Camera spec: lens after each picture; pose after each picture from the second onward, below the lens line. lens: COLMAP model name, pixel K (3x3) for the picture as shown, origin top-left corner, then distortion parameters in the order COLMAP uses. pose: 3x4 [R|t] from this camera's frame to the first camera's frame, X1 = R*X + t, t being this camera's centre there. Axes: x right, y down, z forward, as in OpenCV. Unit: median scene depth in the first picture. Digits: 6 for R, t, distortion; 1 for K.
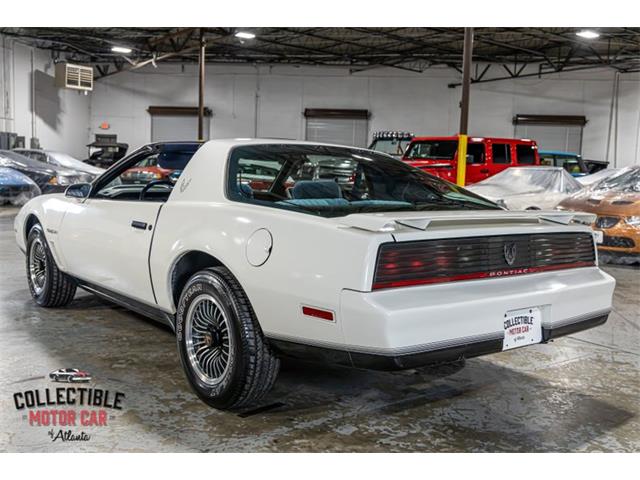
lens RADIAL K [[651.8, 0, 315.4], [0, 651.8, 259.0], [0, 0, 1]] dist [0.003142, 0.008571]
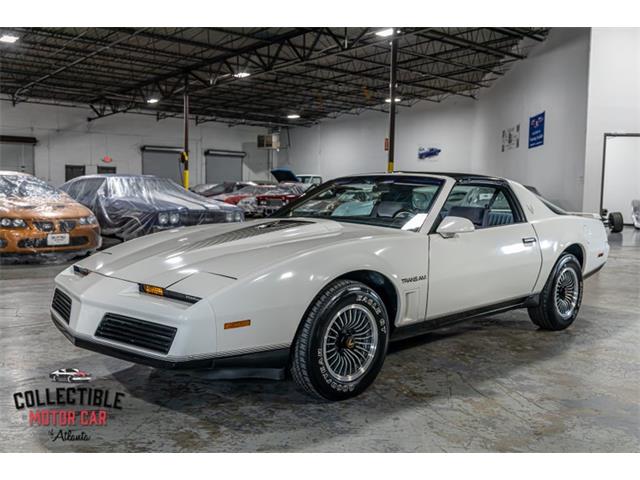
lens RADIAL K [[609.7, 0, 320.0], [0, 609.7, 240.0], [0, 0, 1]] dist [0.002564, 0.003849]
pose [[-0.070382, -0.115351, 0.990828, -0.285396], [0.119920, 0.985109, 0.123204, -0.049698], [-0.990286, 0.127492, -0.055501, 0.282715]]
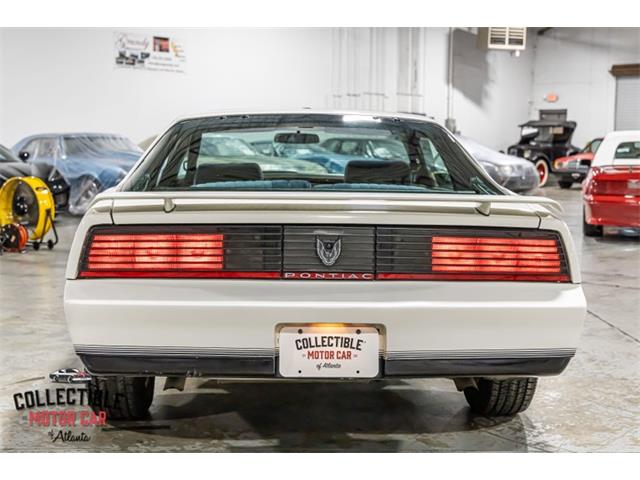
lens RADIAL K [[968.4, 0, 320.0], [0, 968.4, 240.0], [0, 0, 1]] dist [0.009730, 0.006068]
pose [[0.820636, 0.030221, -0.570651, 0.130532], [-0.060945, 0.997534, -0.034814, 0.002725], [0.568192, 0.063348, 0.820454, 0.013504]]
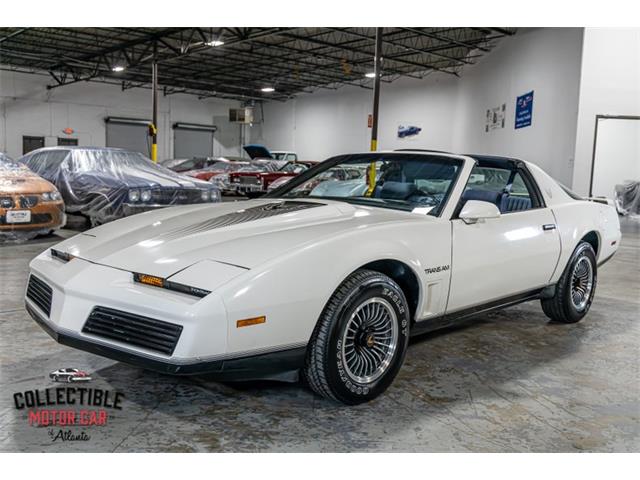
lens RADIAL K [[628.0, 0, 320.0], [0, 628.0, 240.0], [0, 0, 1]] dist [-0.001364, 0.009662]
pose [[-0.116311, -0.148375, 0.982068, -0.267480], [0.098233, 0.982212, 0.160031, -0.050052], [-0.988343, 0.115085, -0.099667, 0.292066]]
